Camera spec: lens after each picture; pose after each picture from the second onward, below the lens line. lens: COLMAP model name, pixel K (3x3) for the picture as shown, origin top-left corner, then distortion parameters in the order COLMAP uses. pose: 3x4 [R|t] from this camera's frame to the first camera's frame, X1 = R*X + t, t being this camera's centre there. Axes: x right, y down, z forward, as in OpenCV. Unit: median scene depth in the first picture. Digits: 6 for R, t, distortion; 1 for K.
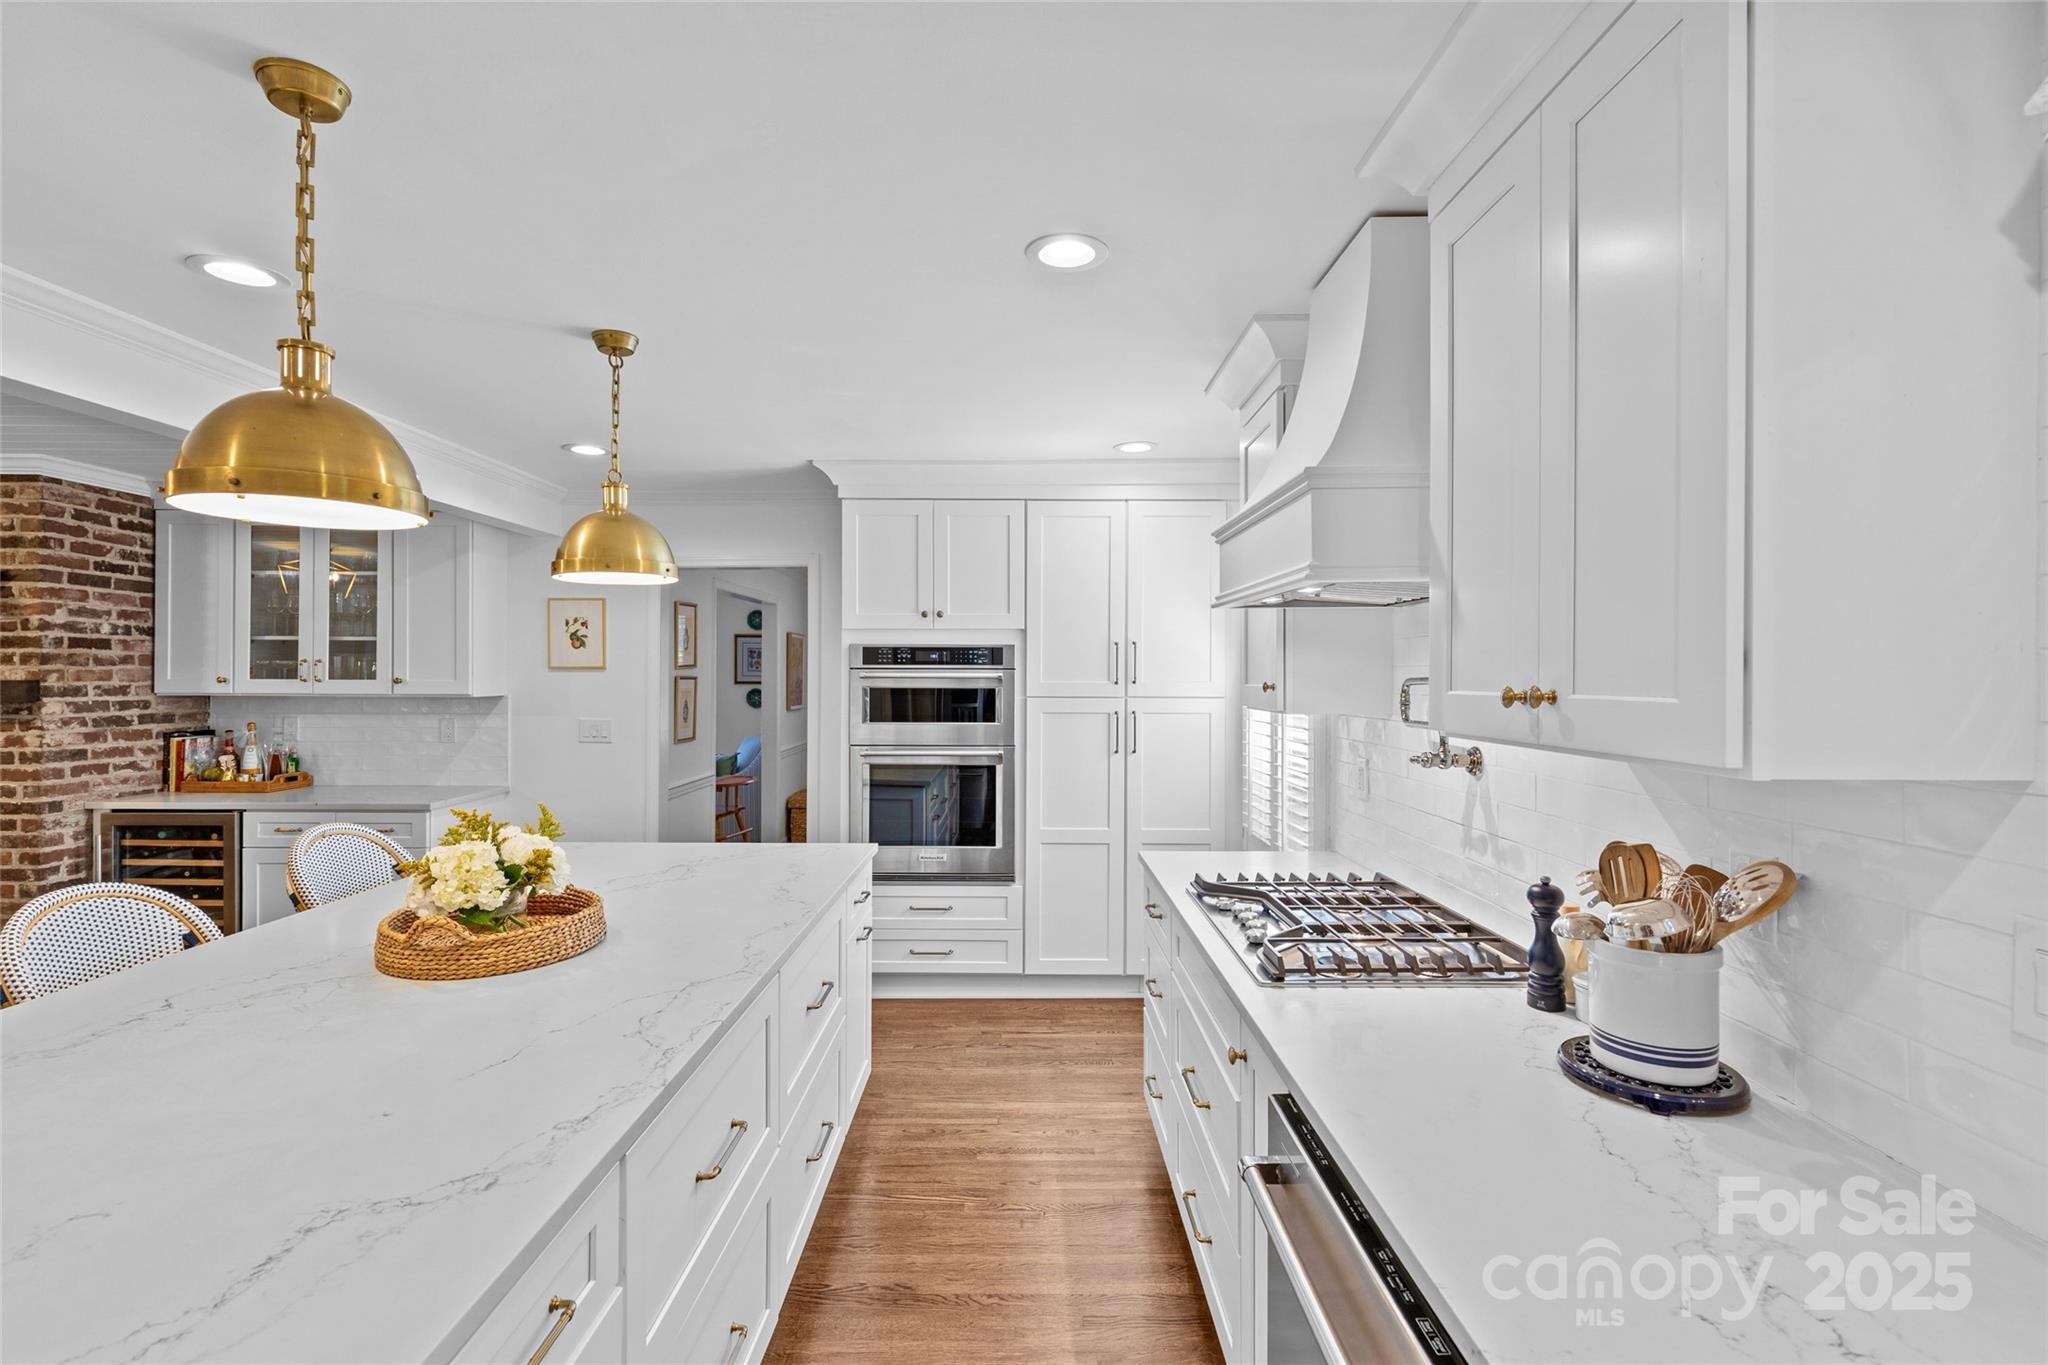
lens RADIAL K [[919.1, 0, 1024.0], [0, 919.1, 672.6], [0, 0, 1]] dist [0.001227, -0.000211]
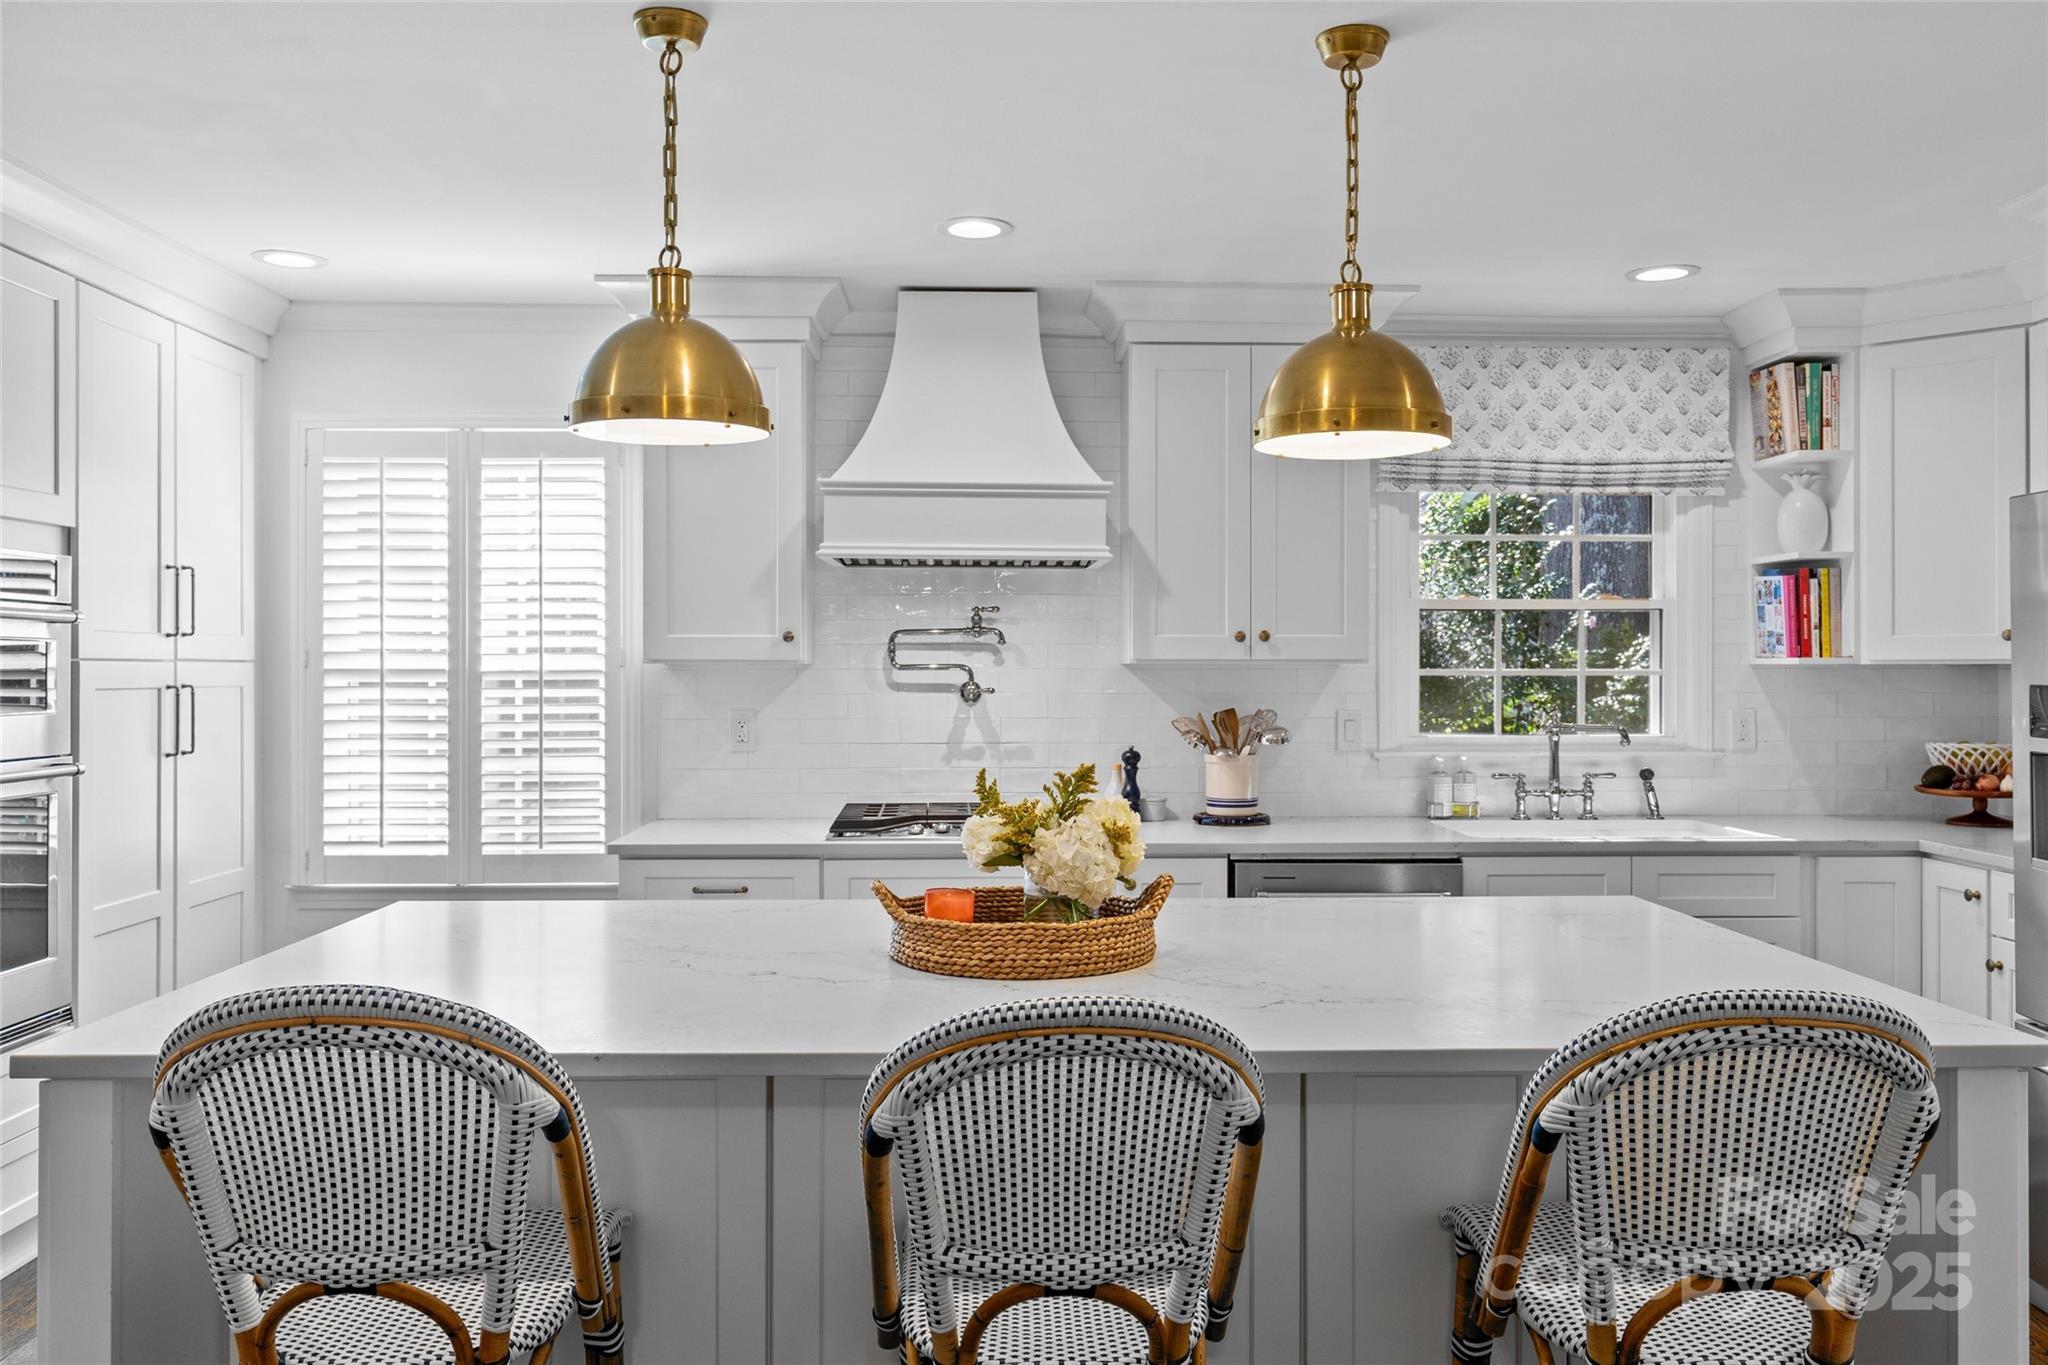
lens RADIAL K [[1578.4, 0, 1024.0], [0, 1578.4, 682.5], [0, 0, 1]] dist [0.004357, 0.000052]
pose [[-0.036659, -0.010286, 0.999275, -1.992432], [-0.002562, 0.999945, 0.010199, 0.064710], [-0.999325, -0.002186, -0.036683, 1.111689]]
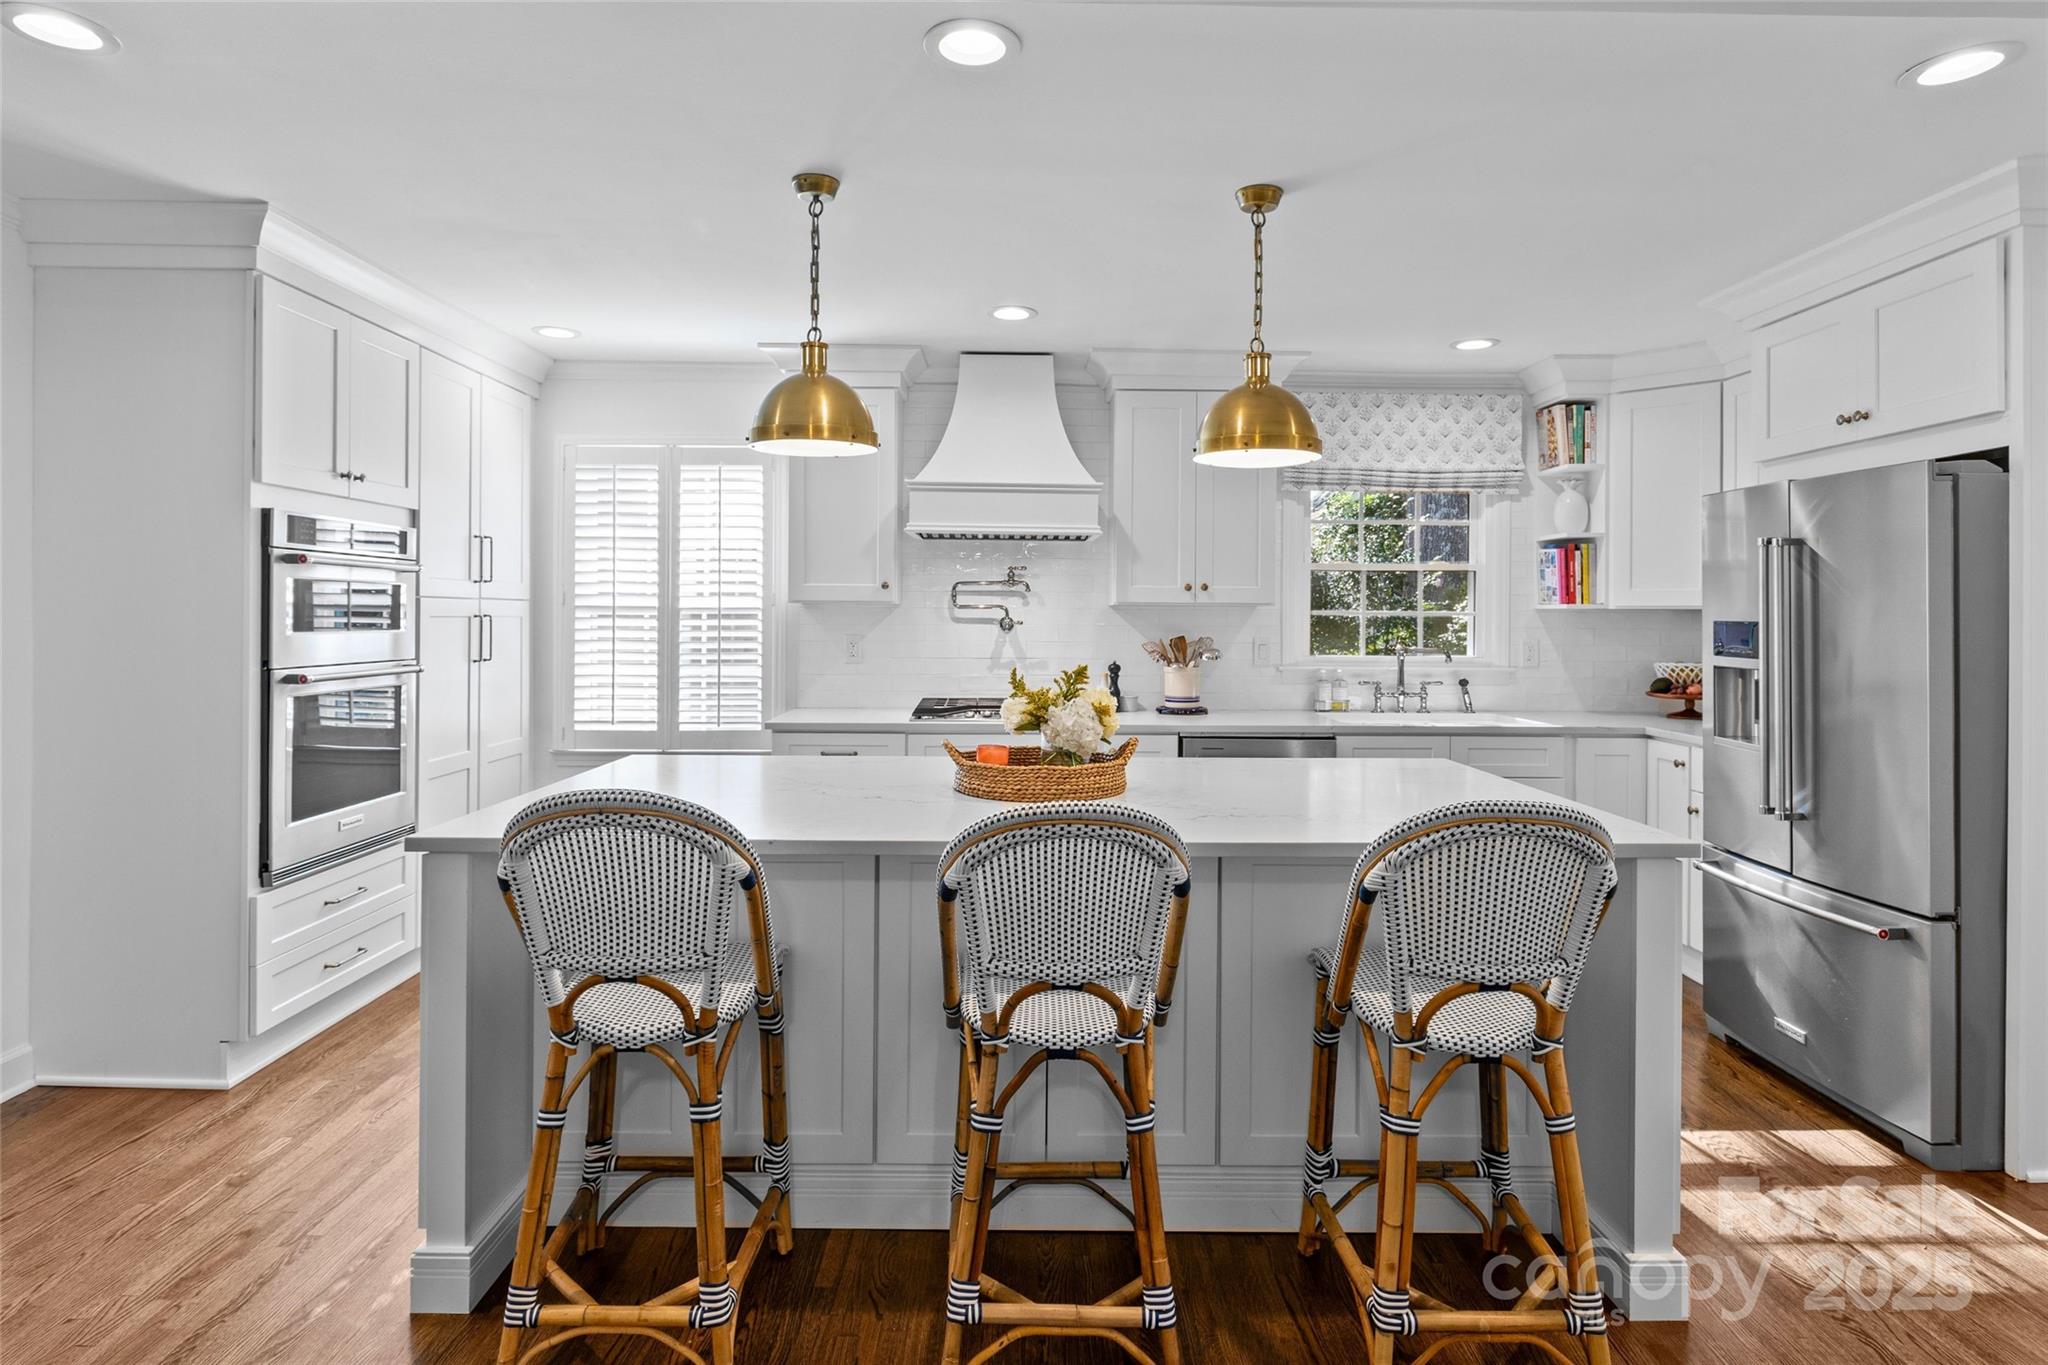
lens RADIAL K [[1121.0, 0, 1024.9], [0, 1121.0, 628.6], [0, 0, 1]] dist [-0.001487, -0.000240]
pose [[-0.019744, -0.011540, 0.999738, -2.131912], [-0.009152, 0.999894, 0.011361, 0.086292], [-0.999763, -0.008925, -0.019847, 1.113942]]
